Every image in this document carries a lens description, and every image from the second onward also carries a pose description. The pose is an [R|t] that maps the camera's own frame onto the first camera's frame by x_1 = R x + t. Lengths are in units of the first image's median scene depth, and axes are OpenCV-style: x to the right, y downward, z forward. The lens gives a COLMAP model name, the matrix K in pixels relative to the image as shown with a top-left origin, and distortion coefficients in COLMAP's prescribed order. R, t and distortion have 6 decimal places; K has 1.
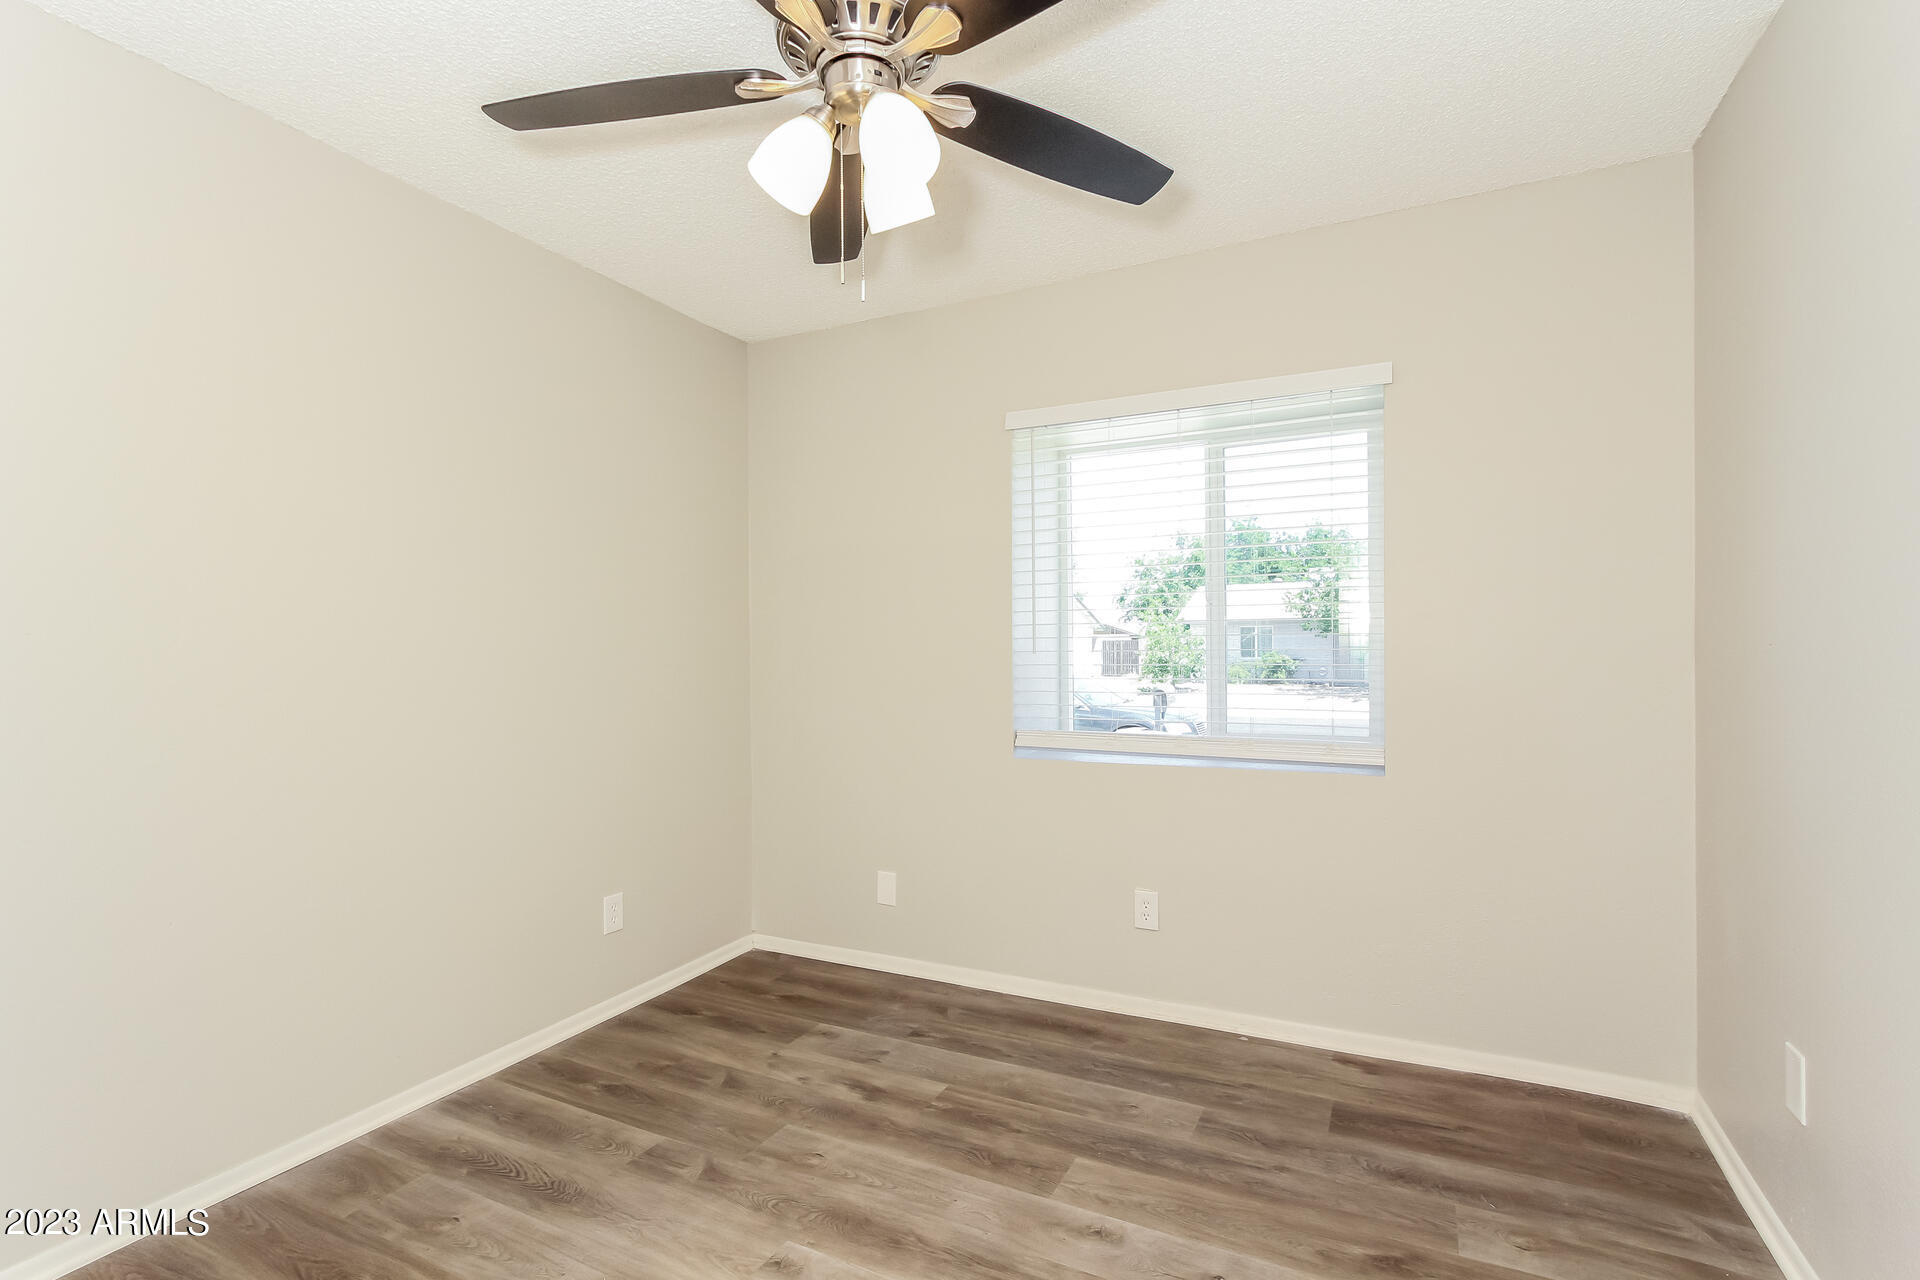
lens RADIAL K [[911.5, 0, 944.2], [0, 911.5, 643.9], [0, 0, 1]] dist [-0.003374, -0.000070]
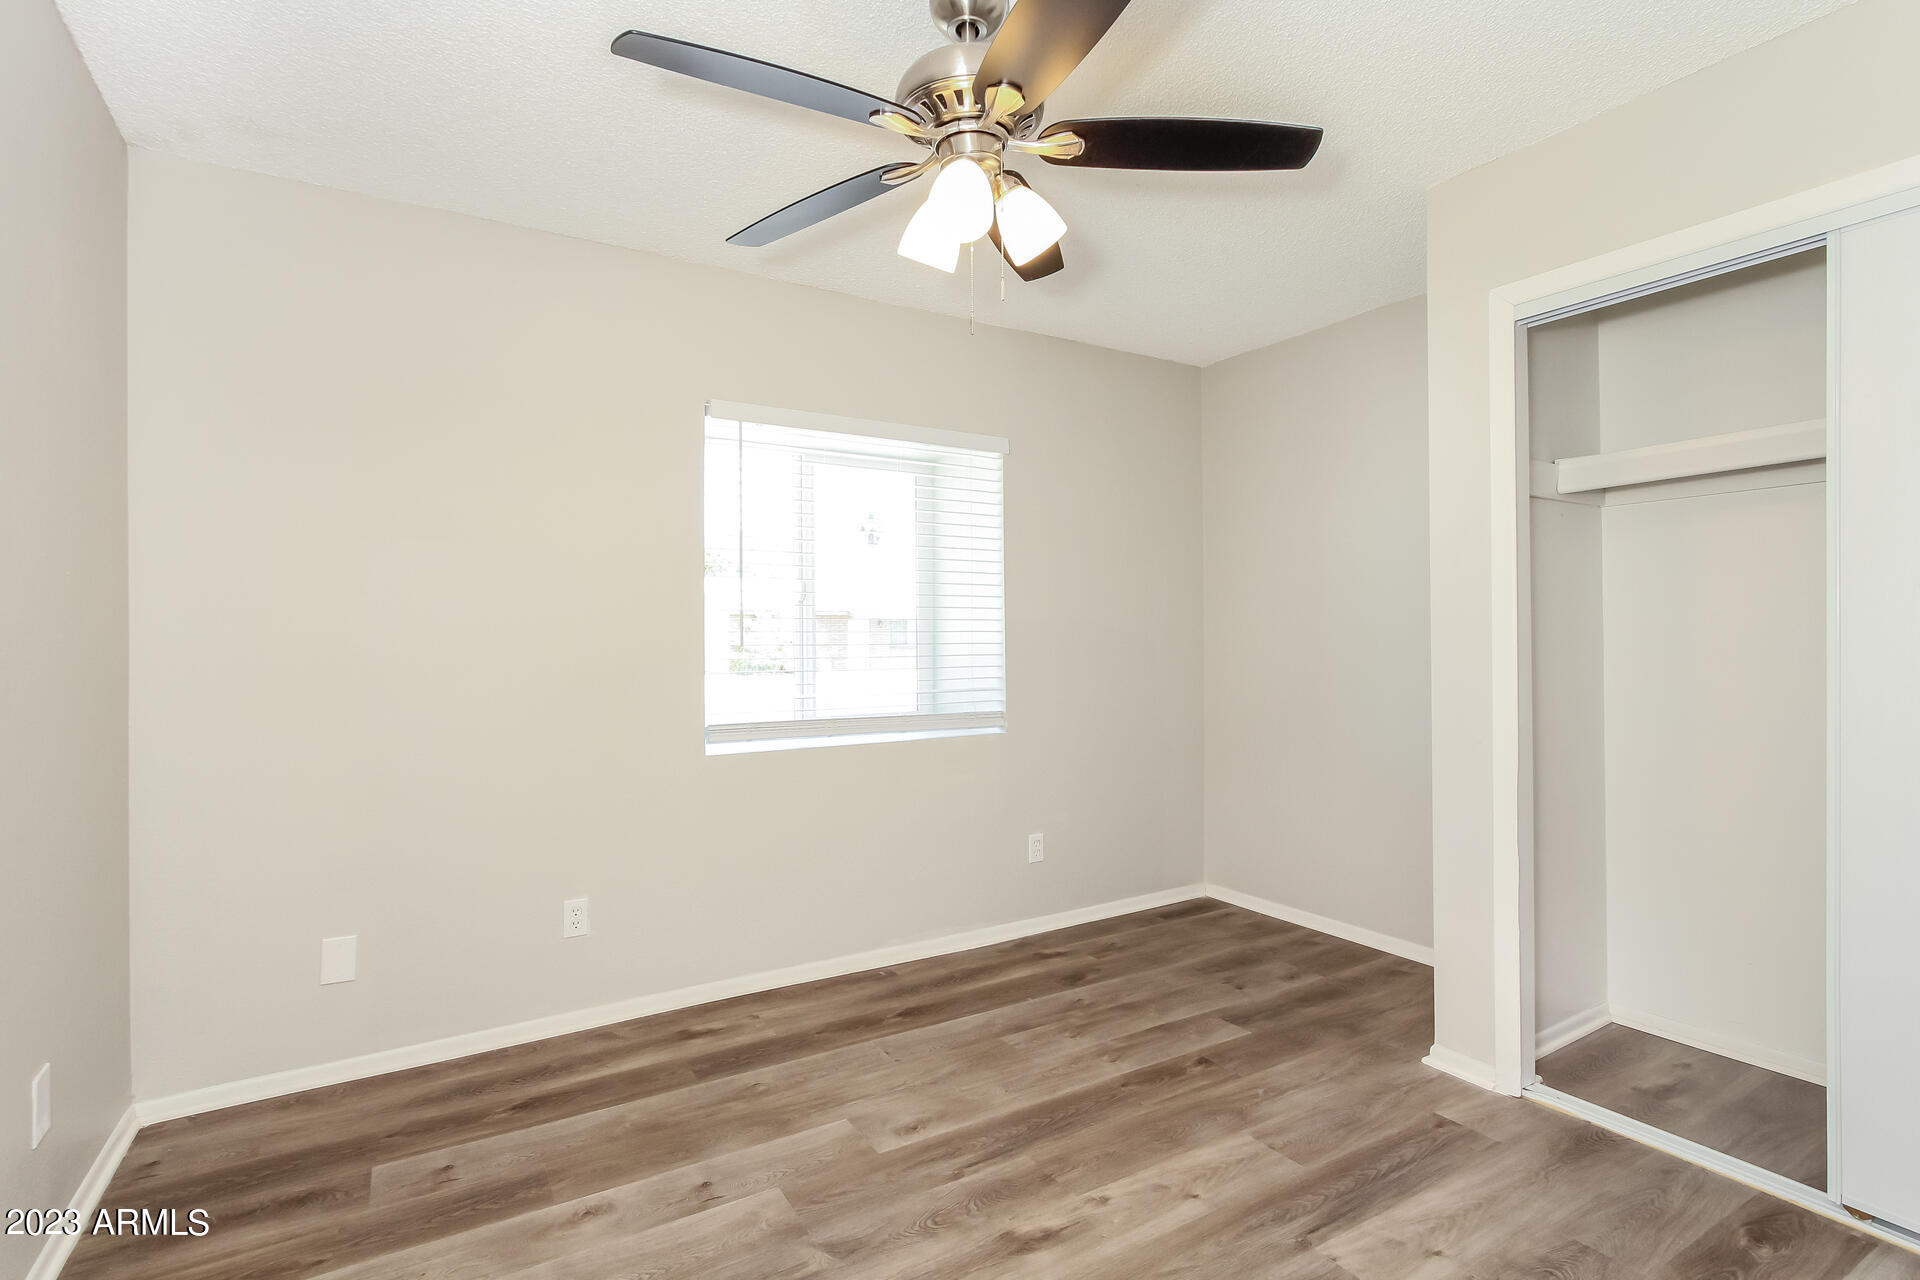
lens RADIAL K [[911.5, 0, 956.2], [0, 911.5, 630.0], [0, 0, 1]] dist [-0.003374, -0.000070]
pose [[0.534668, 0.003850, 0.845053, -0.518090], [-0.004805, 0.999987, -0.001516, -0.007586], [-0.845048, -0.003250, 0.534680, 0.241549]]
